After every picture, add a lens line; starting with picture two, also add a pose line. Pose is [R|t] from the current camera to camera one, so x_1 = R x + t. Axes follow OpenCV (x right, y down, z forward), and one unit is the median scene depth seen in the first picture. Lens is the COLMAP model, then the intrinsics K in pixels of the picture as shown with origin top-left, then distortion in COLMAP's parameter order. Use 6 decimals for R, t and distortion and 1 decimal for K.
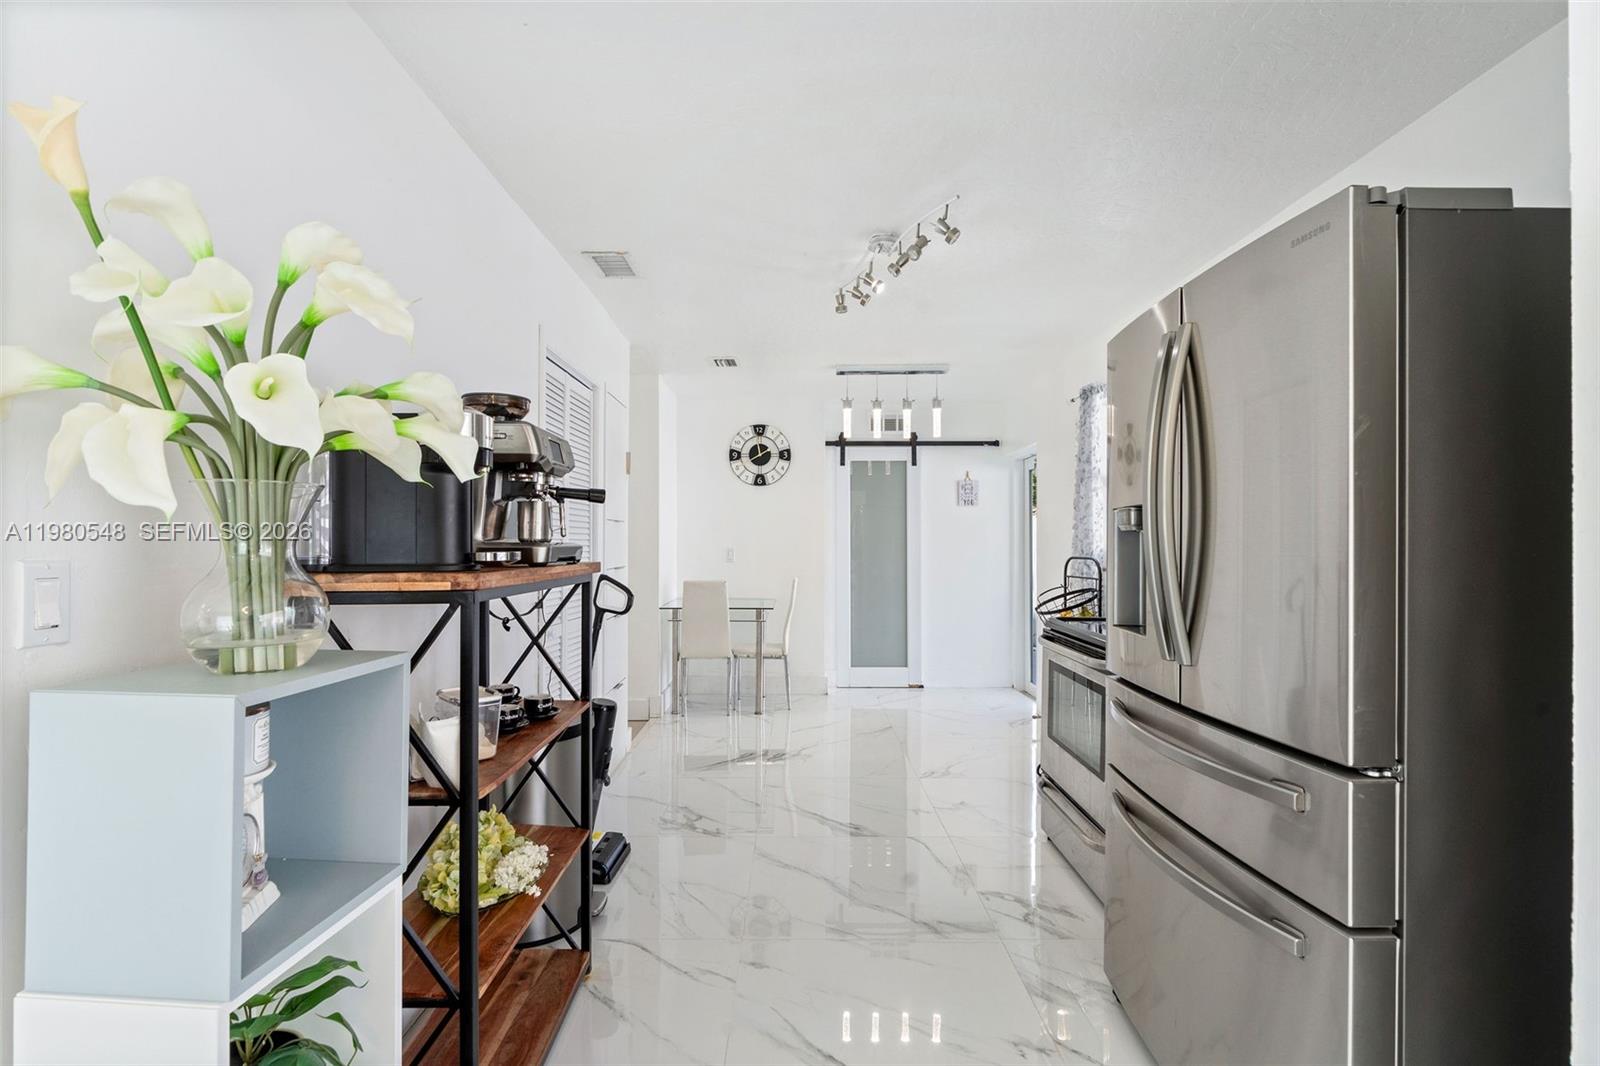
lens RADIAL K [[754.2, 0, 794.7], [0, 754.2, 542.2], [0, 0, 1]] dist [-0.010530, 0.000442]
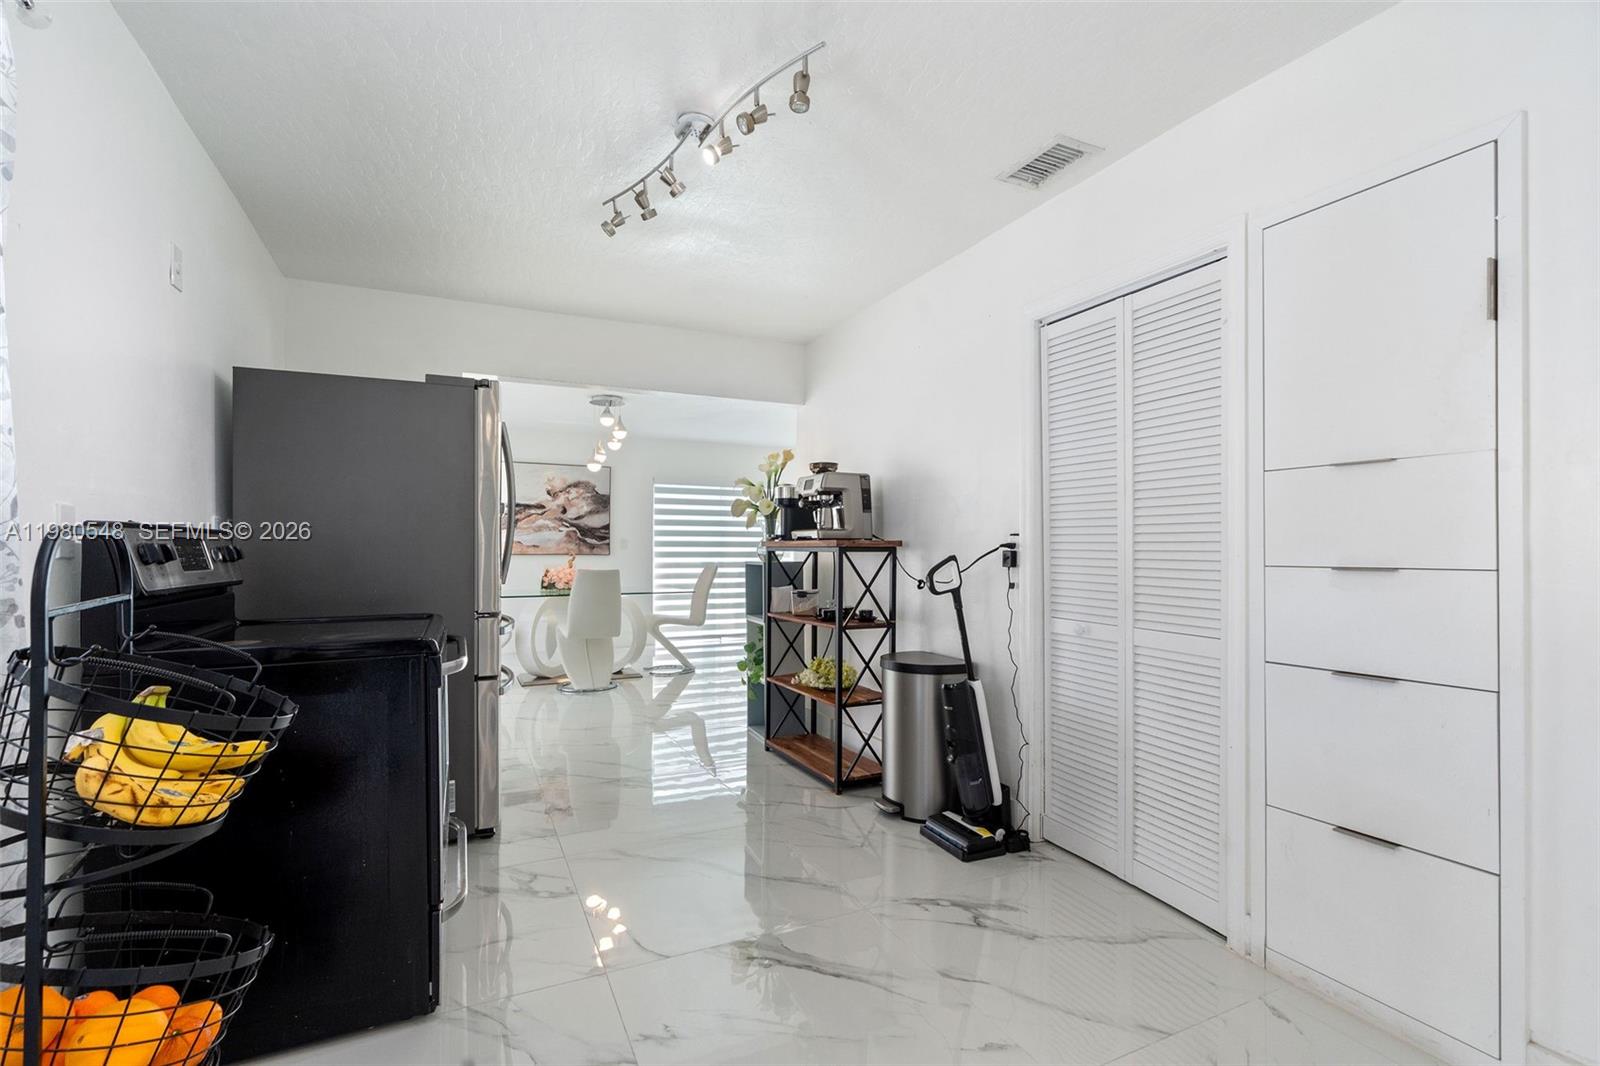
lens RADIAL K [[719.5, 0, 799.8], [0, 719.5, 549.8], [0, 0, 1]] dist [-0.008347, 0.002400]
pose [[-0.904313, -0.000811, -0.426869, 0.306120], [-0.002327, 0.999993, 0.003030, 0.028831], [0.426864, 0.003733, -0.904308, 1.569332]]
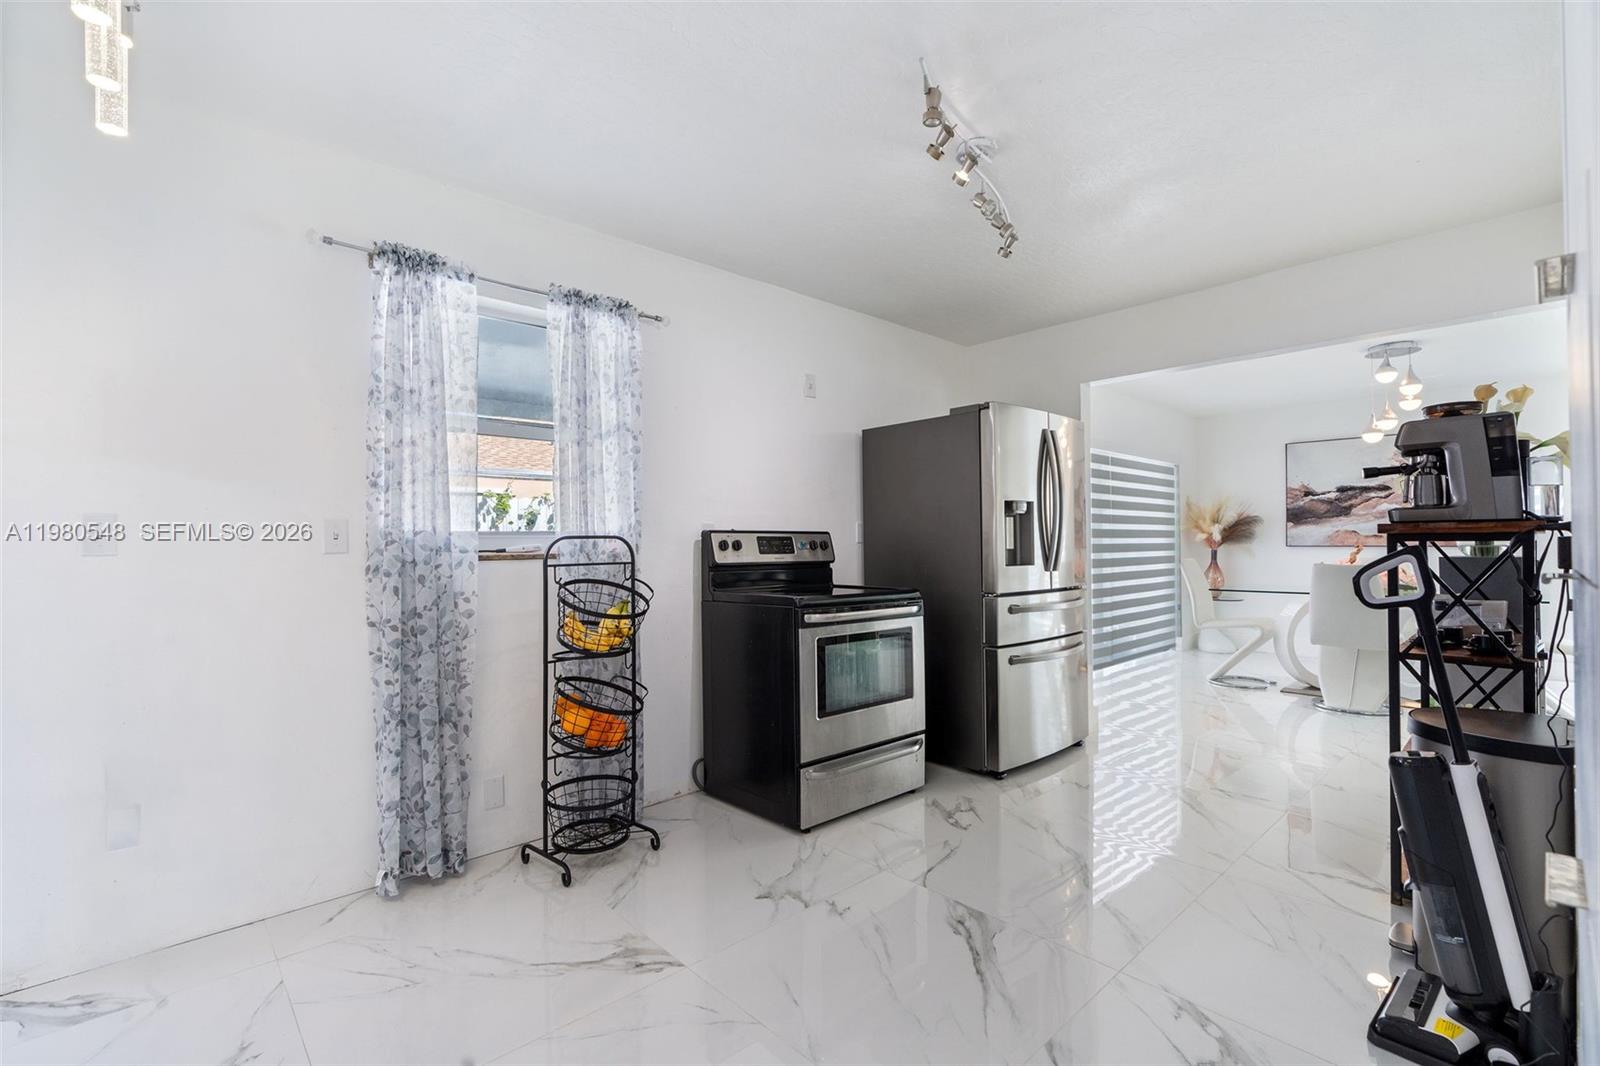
lens RADIAL K [[719.5, 0, 795.1], [0, 719.5, 538.9], [0, 0, 1]] dist [-0.008347, 0.002400]
pose [[-0.674536, 0.008863, 0.738189, -0.301845], [0.007293, 0.999959, -0.005342, 0.032515], [-0.738206, 0.001780, -0.674573, 1.549882]]
